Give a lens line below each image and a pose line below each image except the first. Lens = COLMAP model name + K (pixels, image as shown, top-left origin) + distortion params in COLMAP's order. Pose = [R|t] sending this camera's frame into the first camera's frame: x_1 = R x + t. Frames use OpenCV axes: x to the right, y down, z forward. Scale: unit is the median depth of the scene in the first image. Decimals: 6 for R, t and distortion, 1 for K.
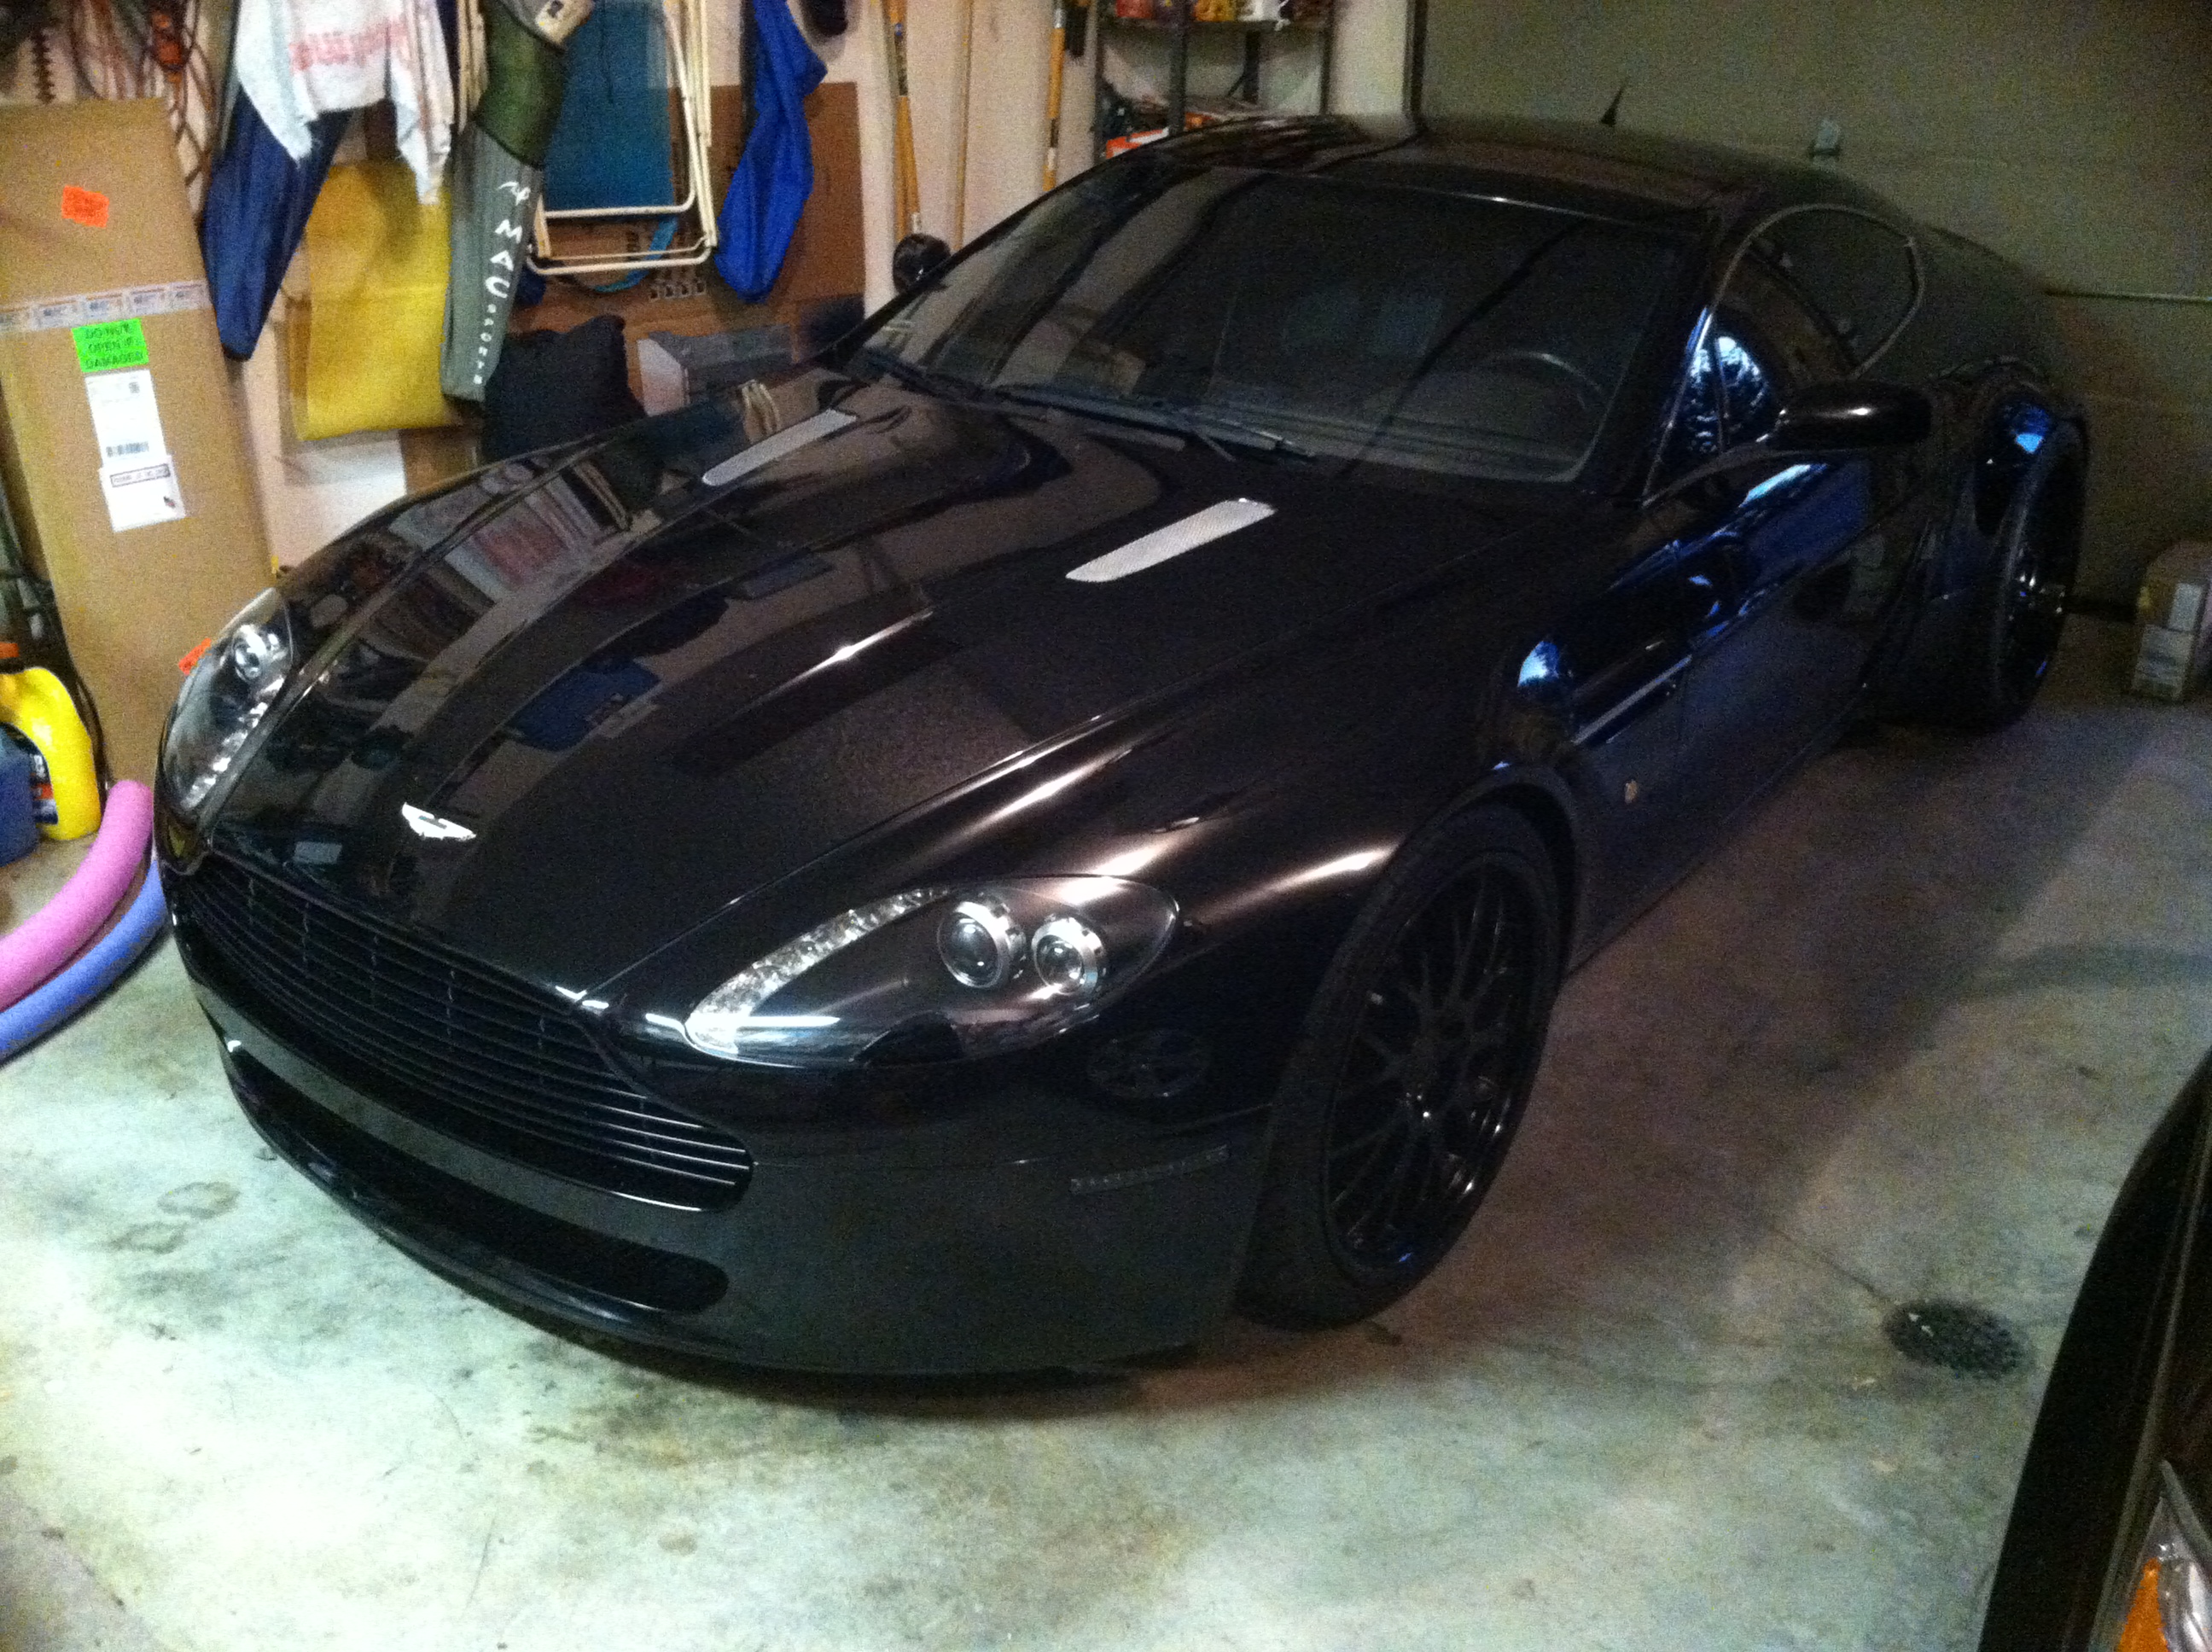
lens RADIAL K [[2006.6, 0, 1084.4], [0, 2006.6, 801.2], [0, 0, 1]] dist [-0.001892, 0.000000]
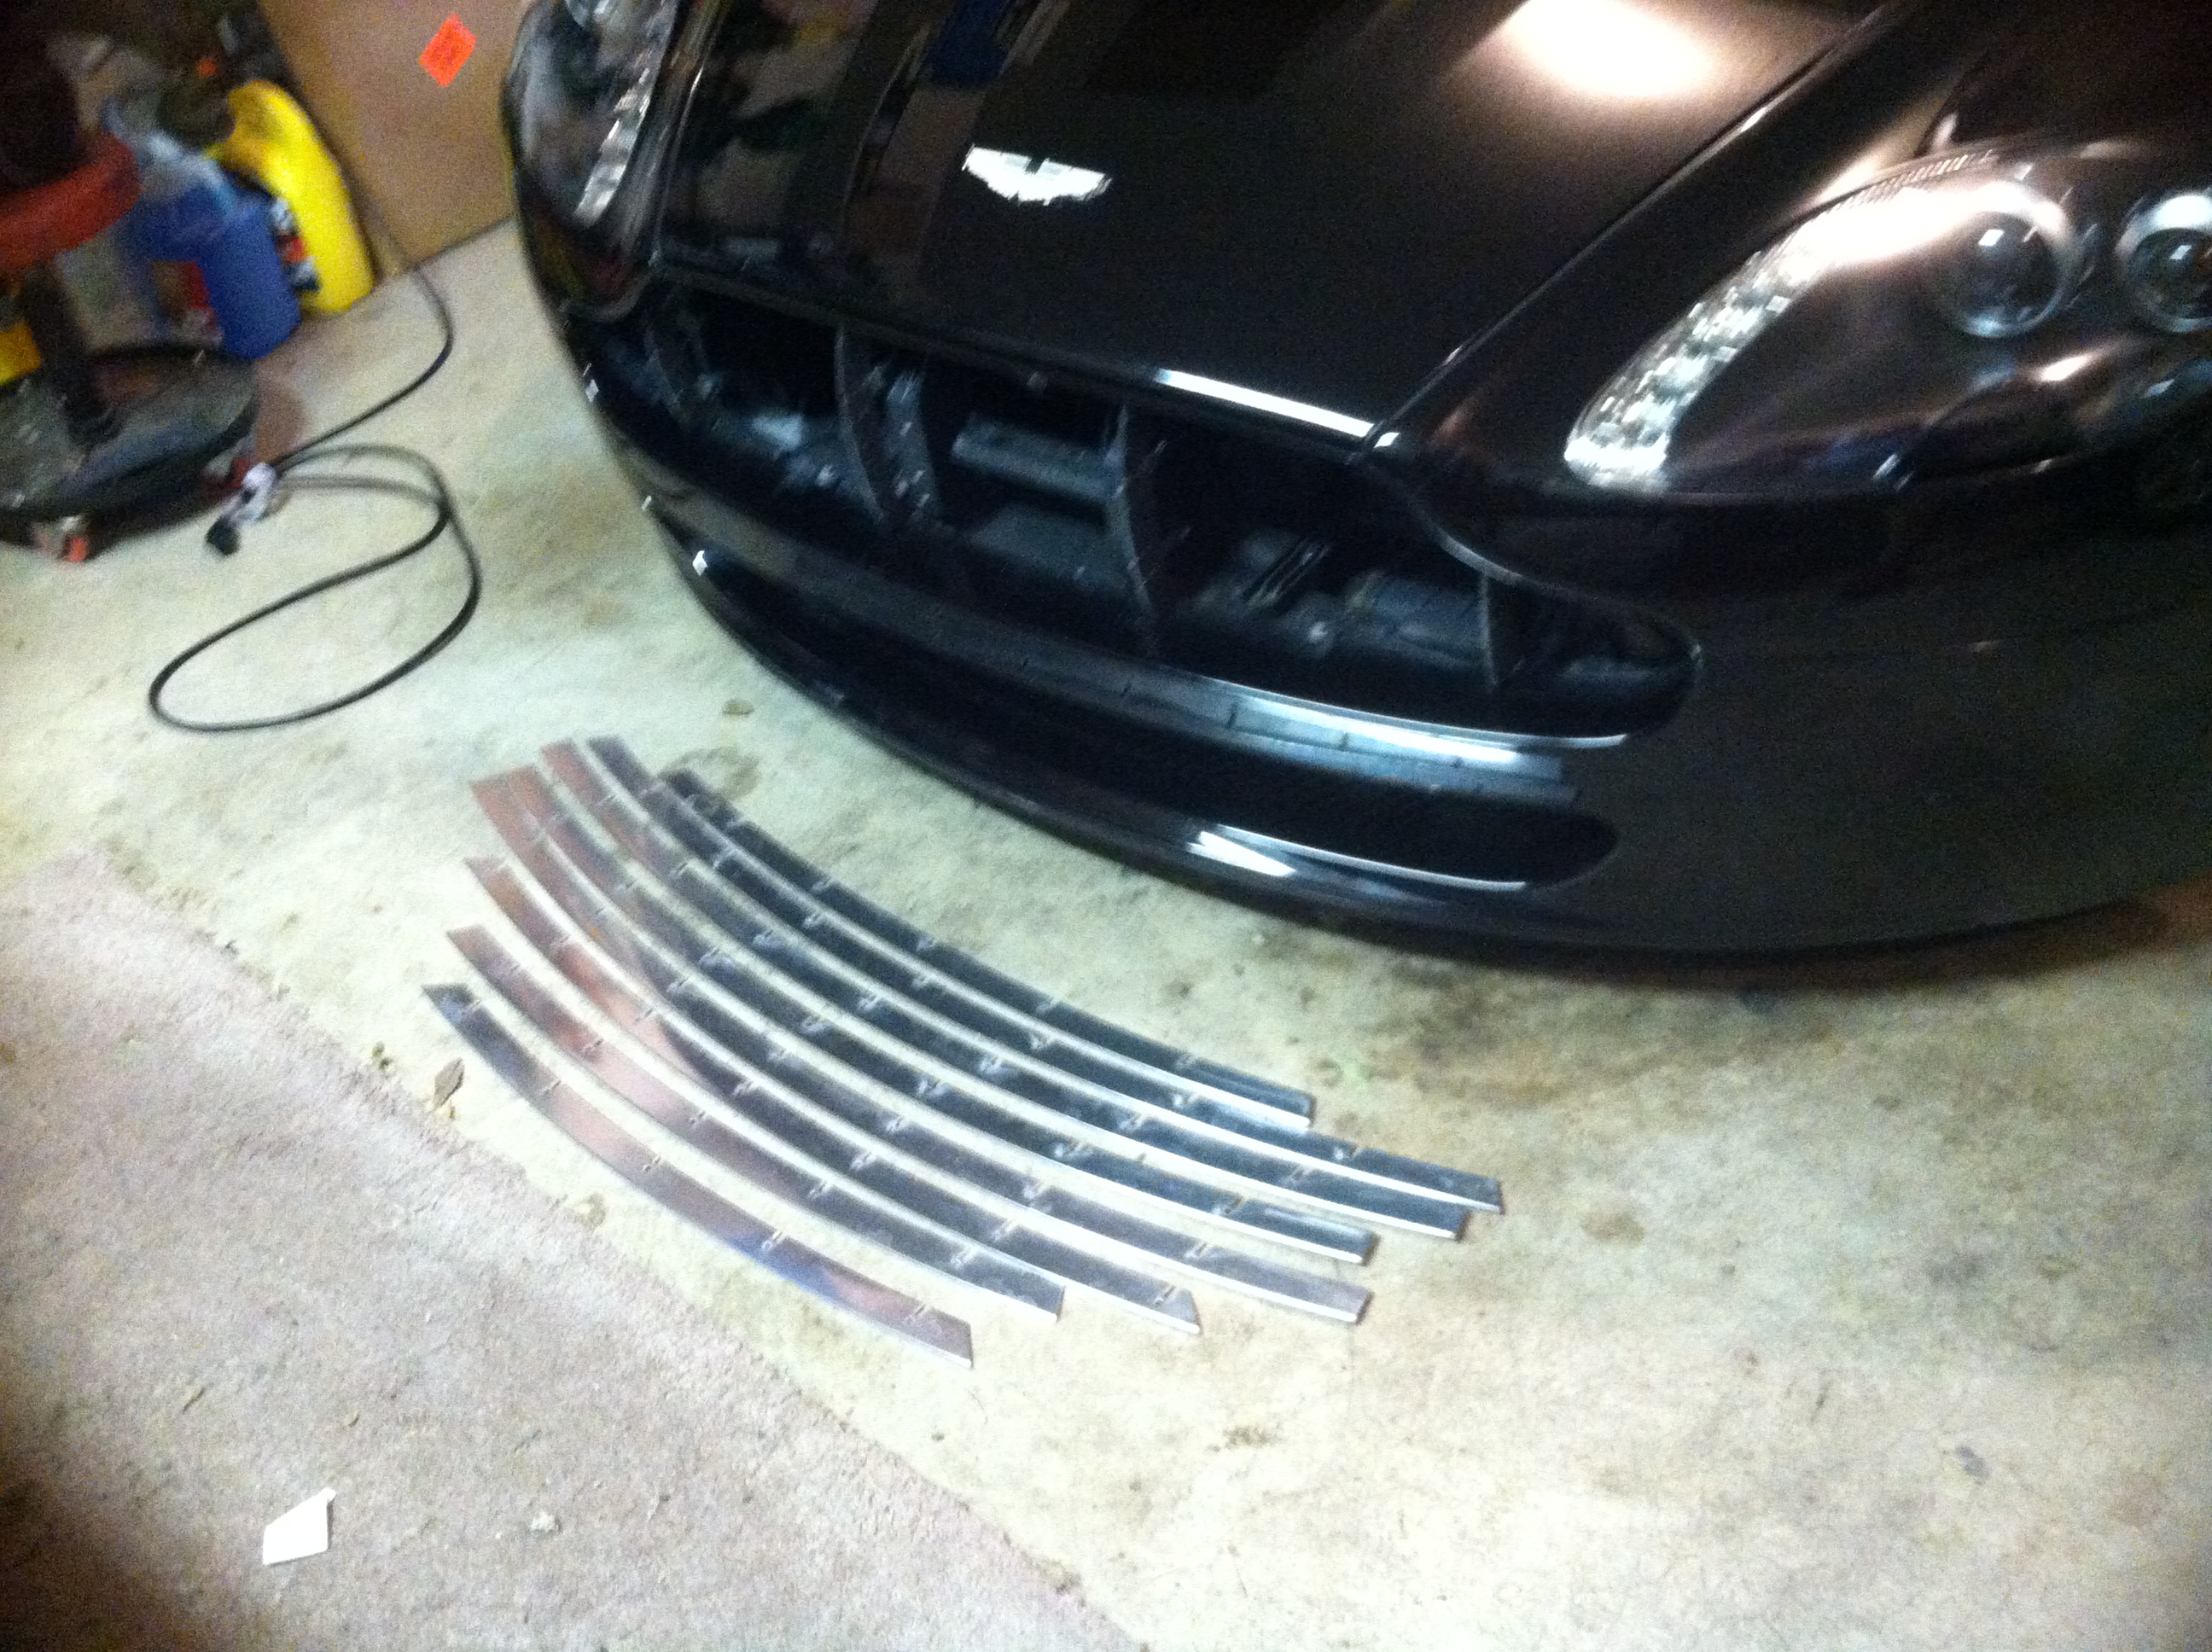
lens RADIAL K [[2006.6, 0, 1131.8], [0, 2006.6, 771.0], [0, 0, 1]] dist [-0.001892, 0.000000]
pose [[0.991657, -0.105284, -0.074381, -0.268620], [0.121928, 0.953365, 0.276095, 0.019553], [0.041844, -0.282861, 0.958248, 0.360678]]
